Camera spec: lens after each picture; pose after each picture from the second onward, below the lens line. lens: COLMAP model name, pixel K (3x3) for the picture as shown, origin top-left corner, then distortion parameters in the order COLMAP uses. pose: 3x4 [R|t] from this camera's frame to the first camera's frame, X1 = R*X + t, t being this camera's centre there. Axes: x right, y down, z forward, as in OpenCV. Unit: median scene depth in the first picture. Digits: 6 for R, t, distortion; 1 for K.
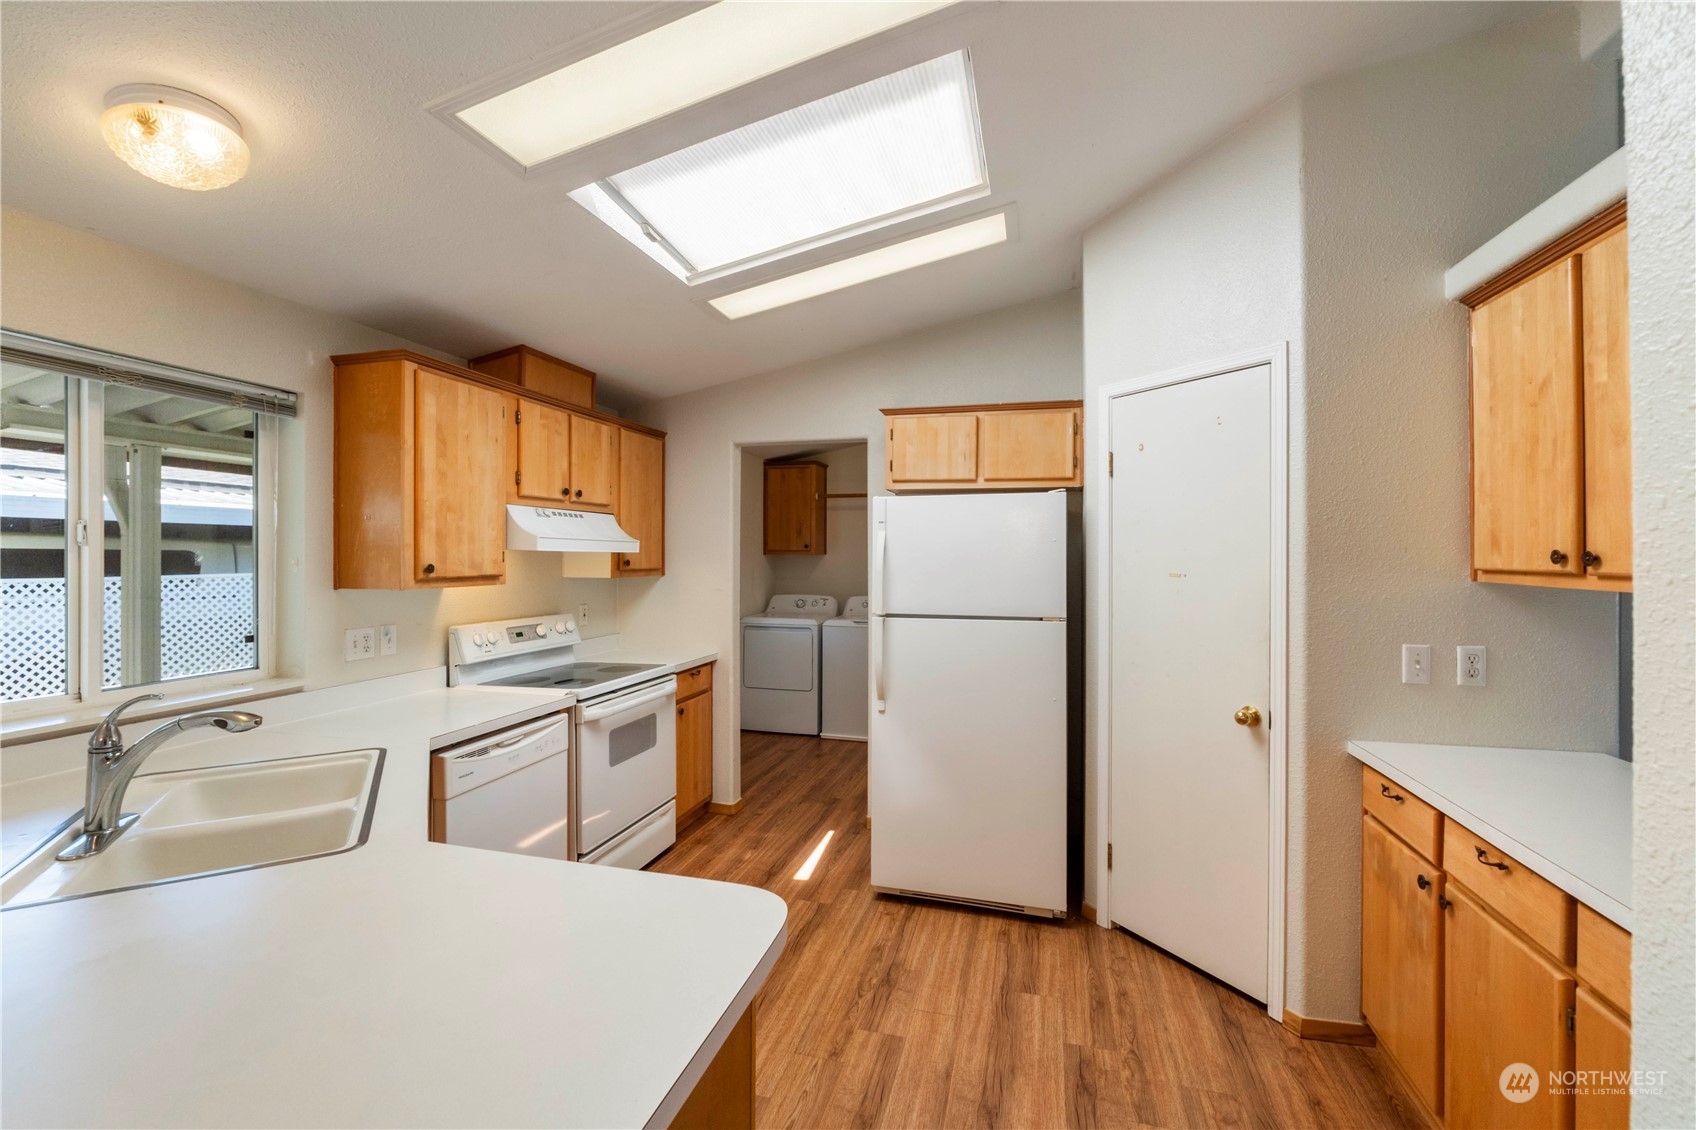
lens RADIAL K [[716.2, 0, 843.7], [0, 716.2, 559.2], [0, 0, 1]] dist [-0.000530, -0.000446]
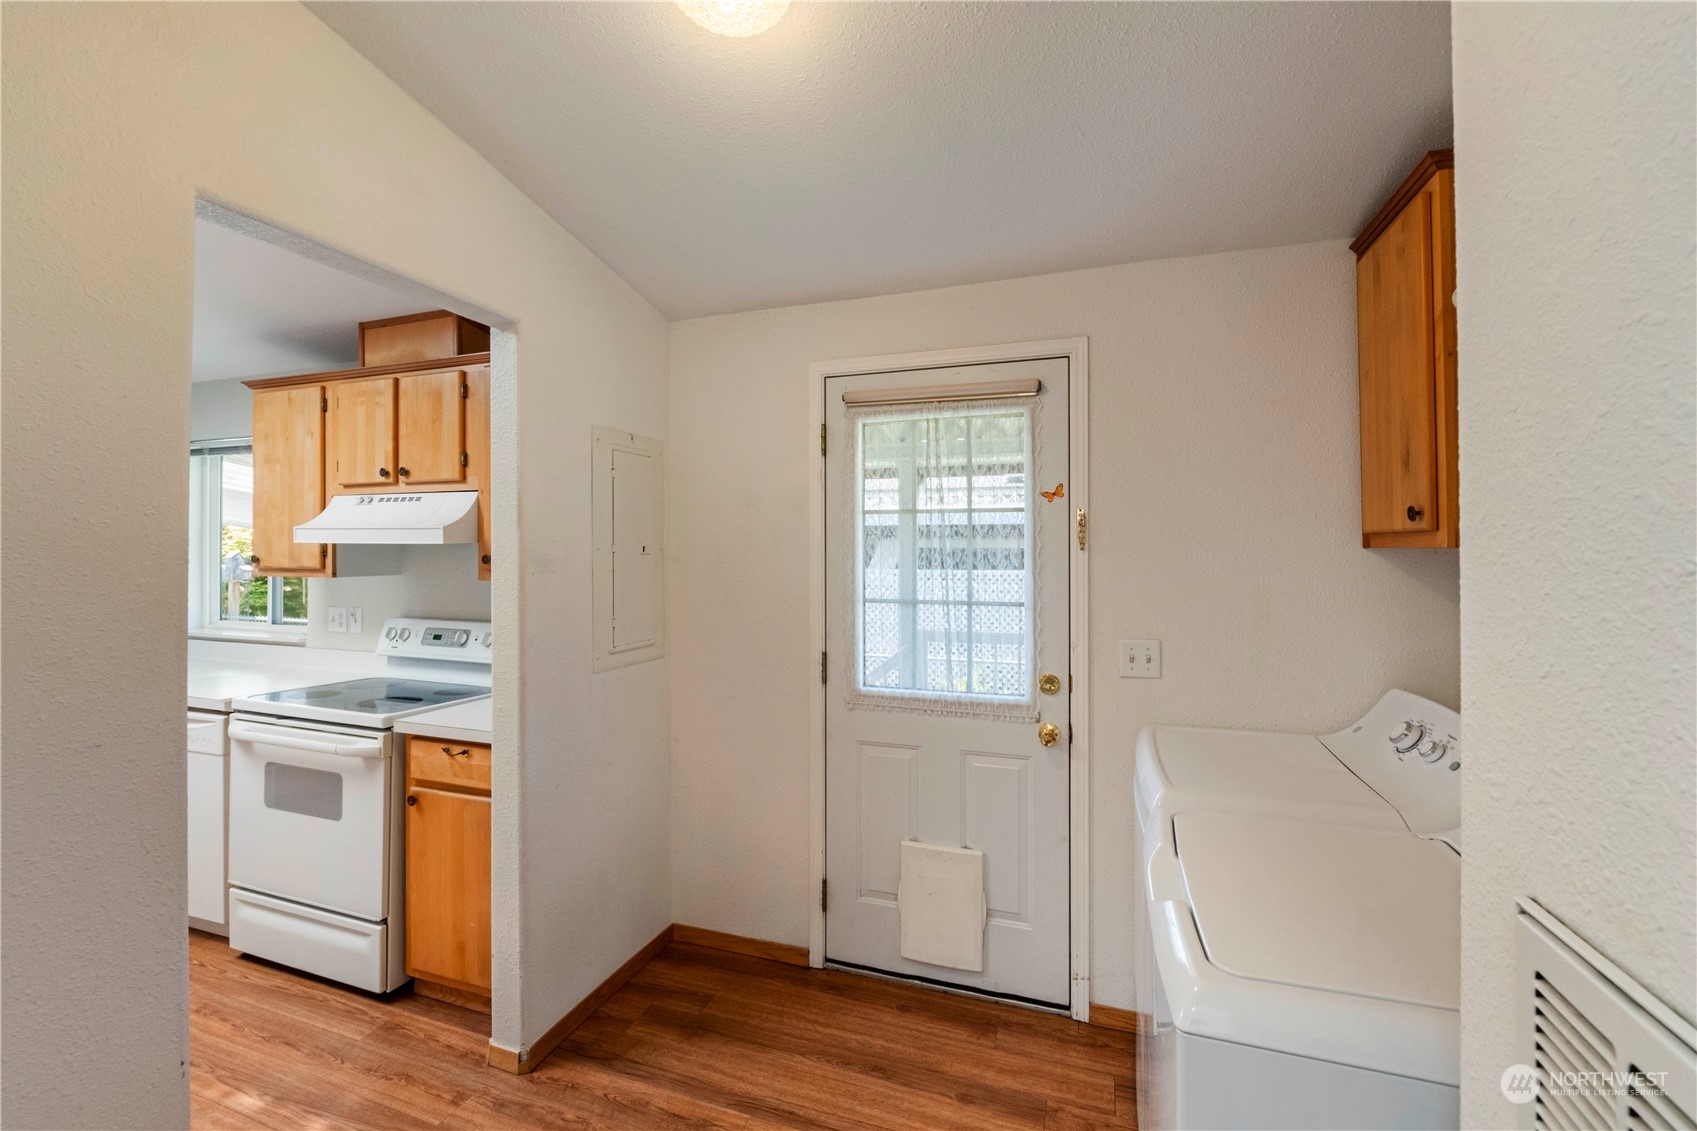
lens RADIAL K [[716.7, 0, 840.8], [0, 716.7, 554.8], [0, 0, 1]] dist [-0.000530, -0.000446]
pose [[-0.074751, 0.002334, -0.997200, 0.340668], [-0.009004, 0.999955, 0.003016, -0.004331], [0.997162, 0.009204, -0.074726, 1.328519]]
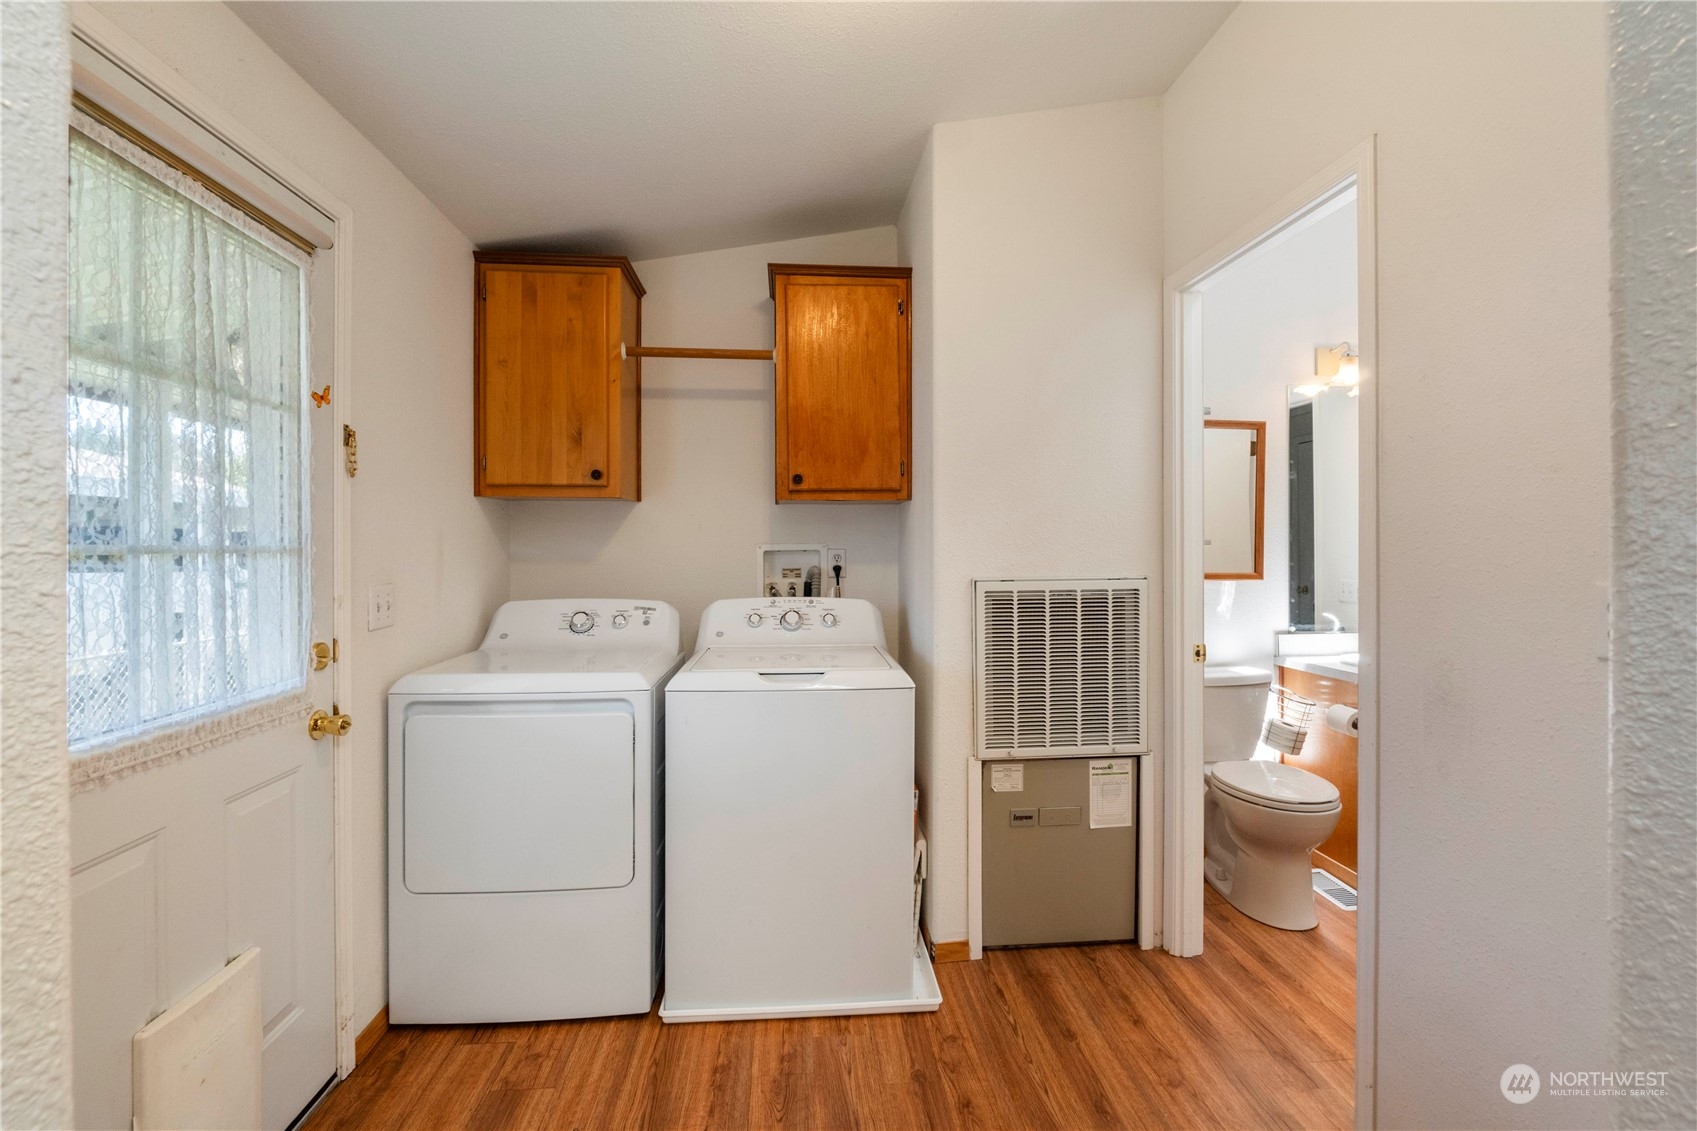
lens RADIAL K [[716.7, 0, 852.5], [0, 716.7, 556.8], [0, 0, 1]] dist [-0.000530, -0.000446]
pose [[0.935053, -0.004619, 0.354478, -0.098312], [0.002916, 0.999982, 0.005337, 0.040310], [-0.354496, -0.003956, 0.935049, 0.954278]]
